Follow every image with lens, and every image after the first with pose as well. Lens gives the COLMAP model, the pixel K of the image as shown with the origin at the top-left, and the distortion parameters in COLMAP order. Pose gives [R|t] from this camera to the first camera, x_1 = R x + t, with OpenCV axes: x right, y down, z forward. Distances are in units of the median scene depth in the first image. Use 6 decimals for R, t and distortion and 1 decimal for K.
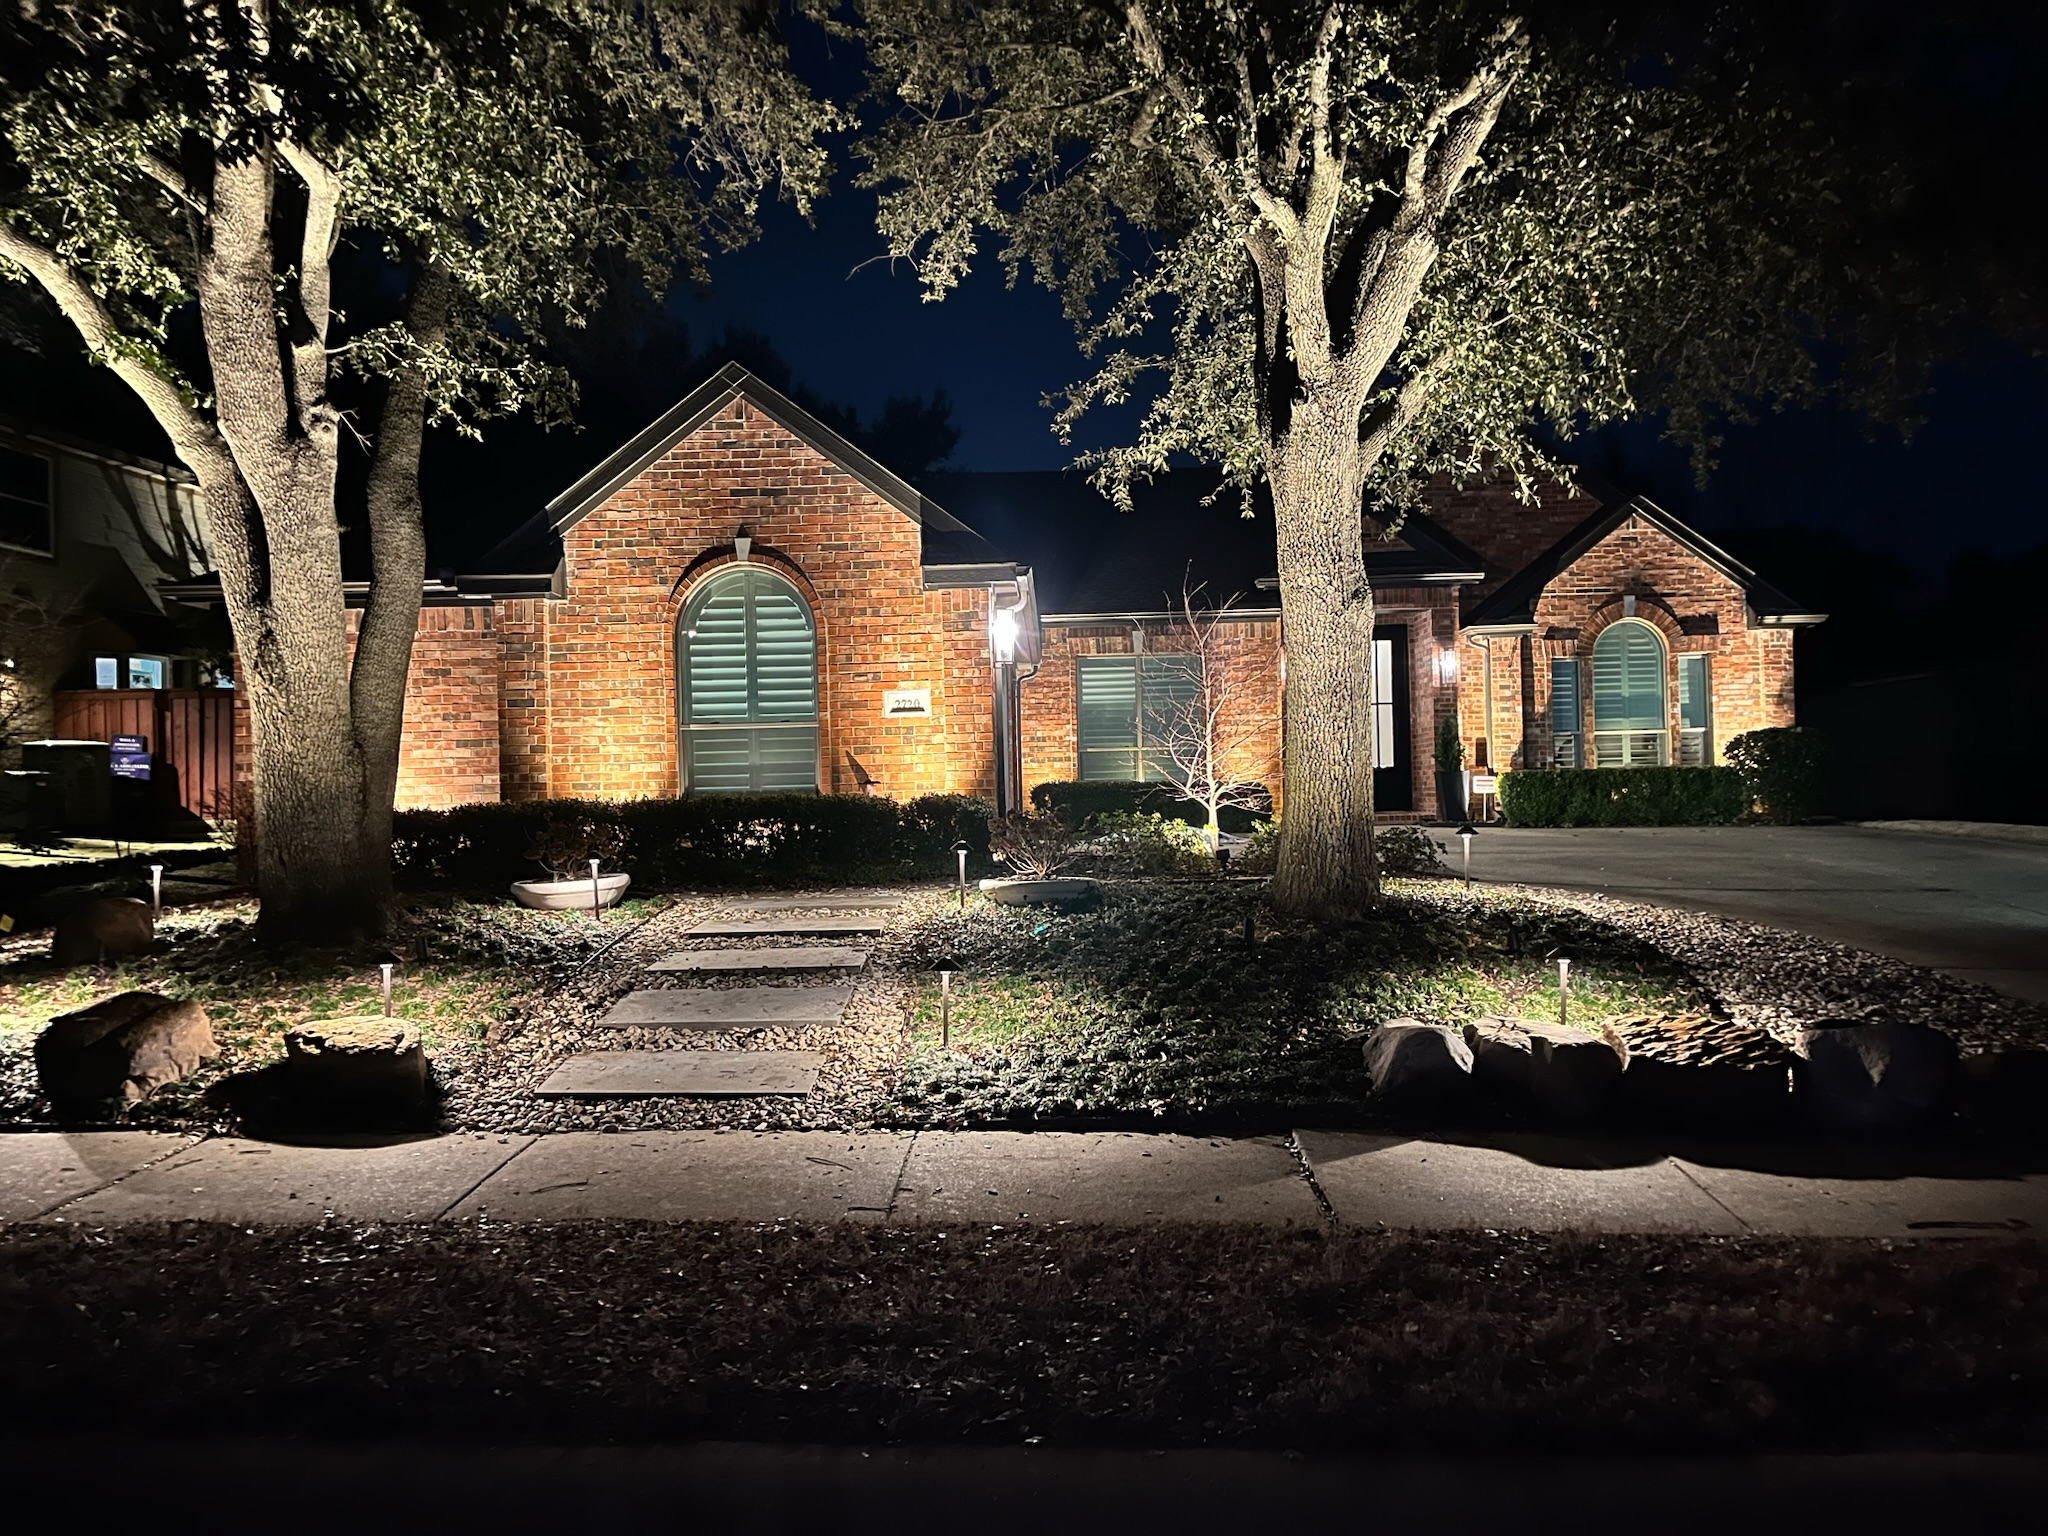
lens RADIAL K [[1523.6, 0, 1035.3], [0, 1523.6, 771.9], [0, 0, 1]] dist [0.050646, -0.064036]
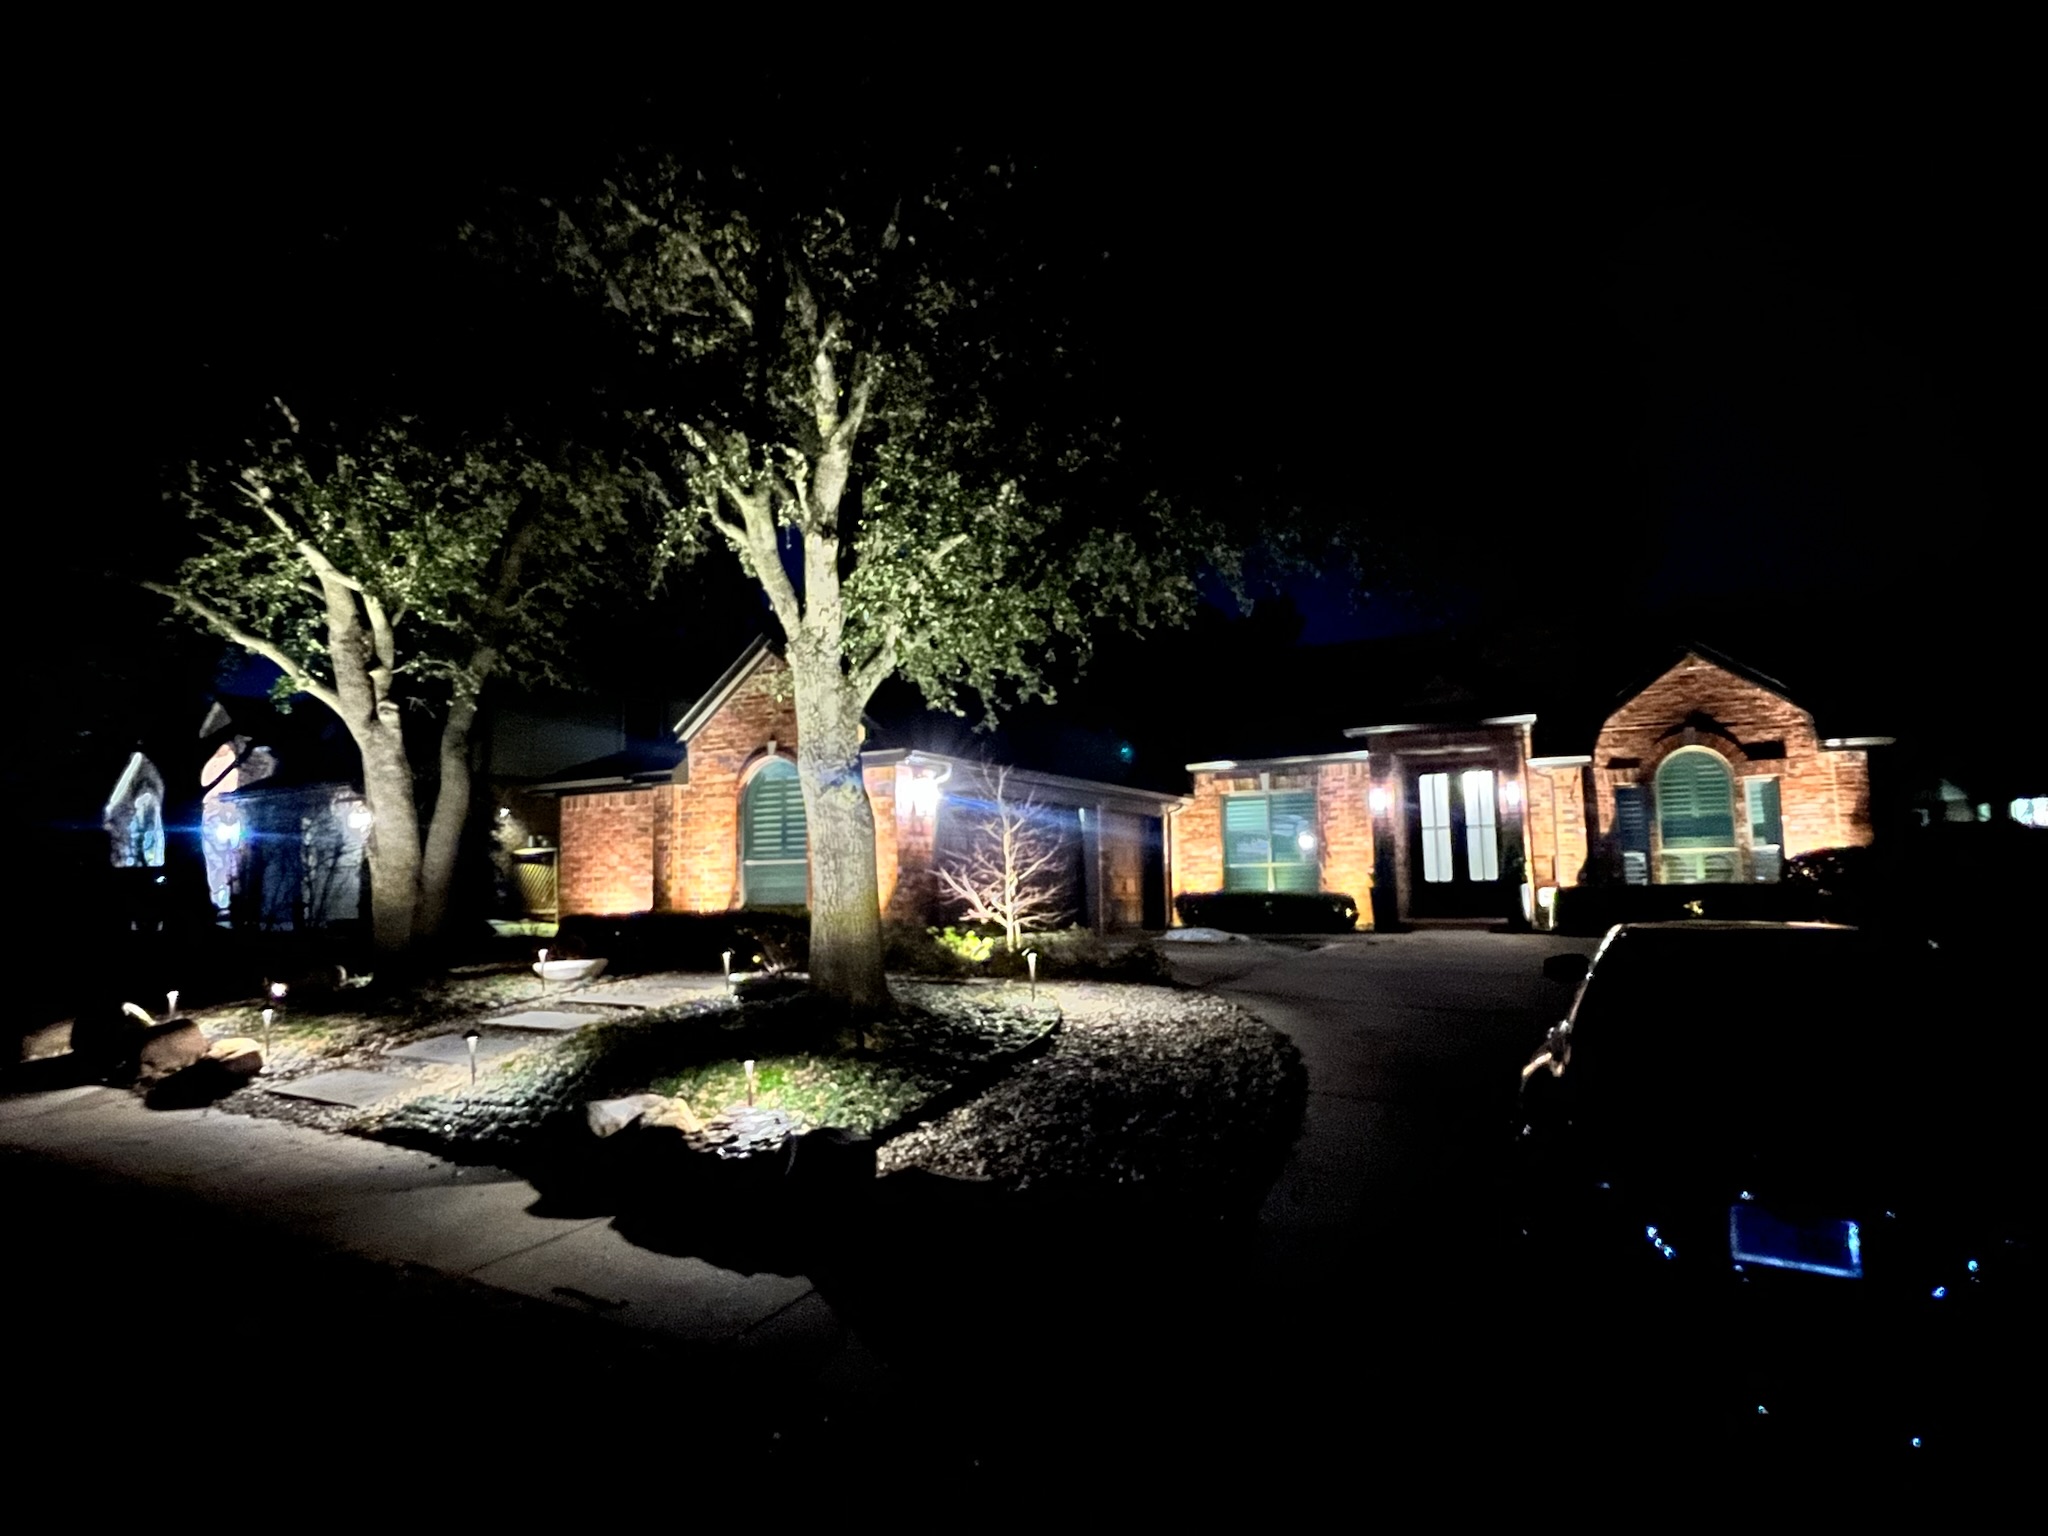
lens RADIAL K [[1101.1, 0, 1027.7], [0, 1101.1, 761.0], [0, 0, 1]] dist [-0.008181, 0.002123]
pose [[0.885853, -0.043444, -0.461928, 0.689909], [0.000579, 0.995709, -0.092535, -0.035533], [0.463966, 0.081705, 0.882077, 0.161385]]
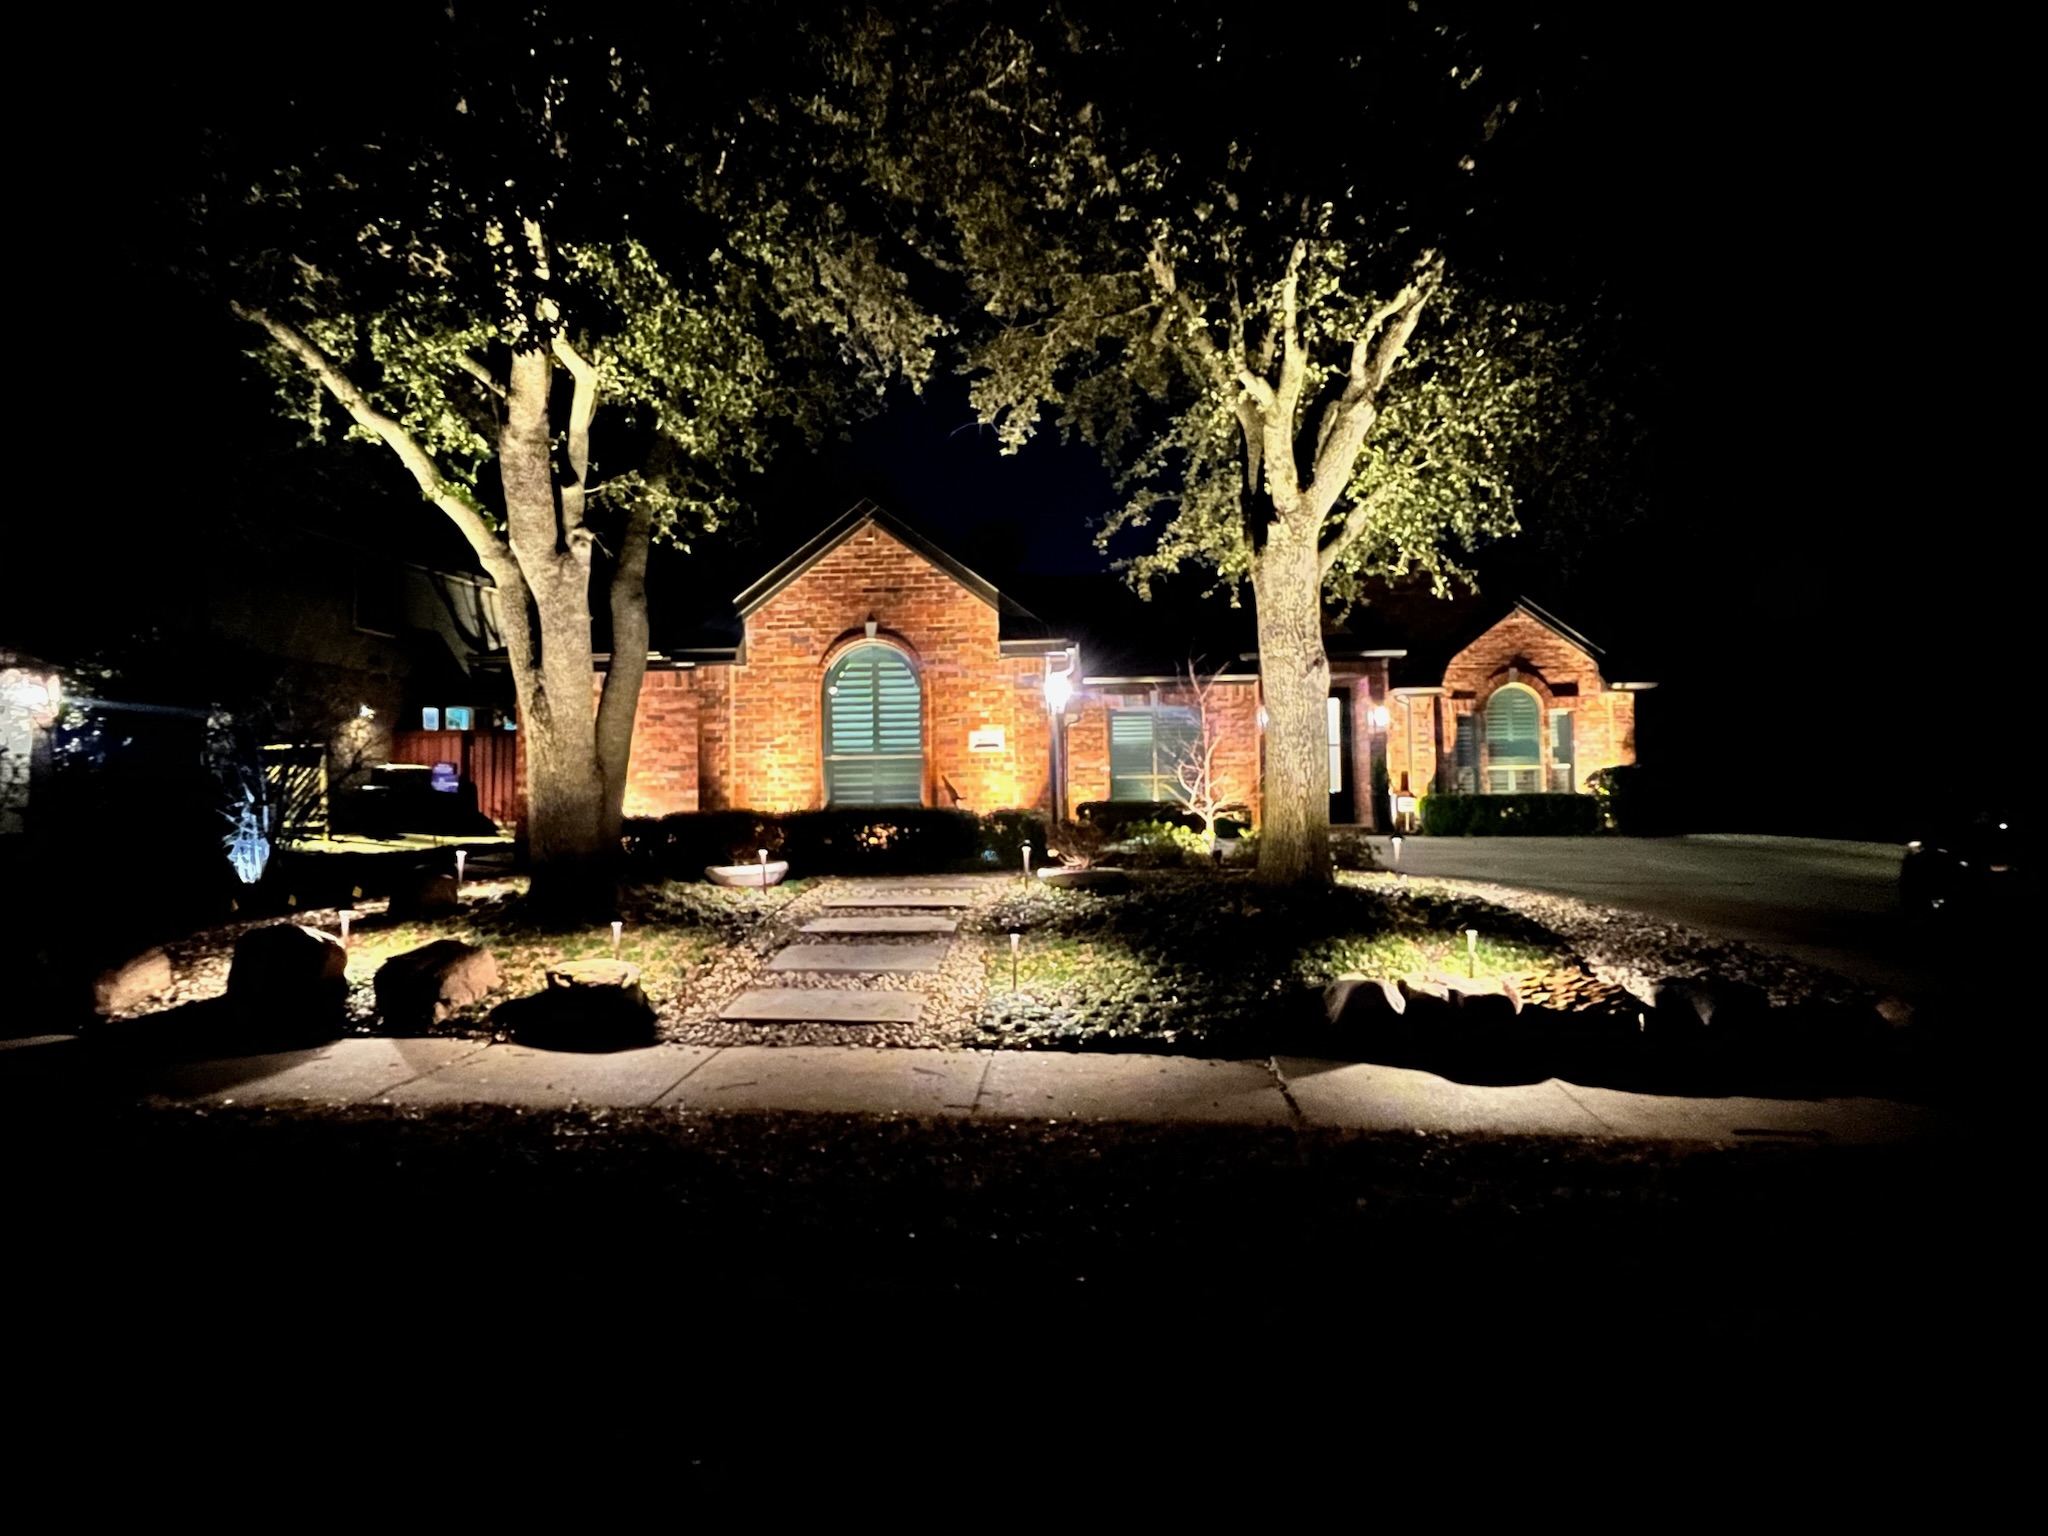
lens RADIAL K [[1101.1, 0, 1030.7], [0, 1101.1, 762.9], [0, 0, 1]] dist [-0.008181, 0.002123]
pose [[0.999073, 0.007278, -0.042418, -0.002598], [-0.008477, 0.999568, -0.028148, 0.002886], [0.042195, 0.028481, 0.998703, 0.006263]]
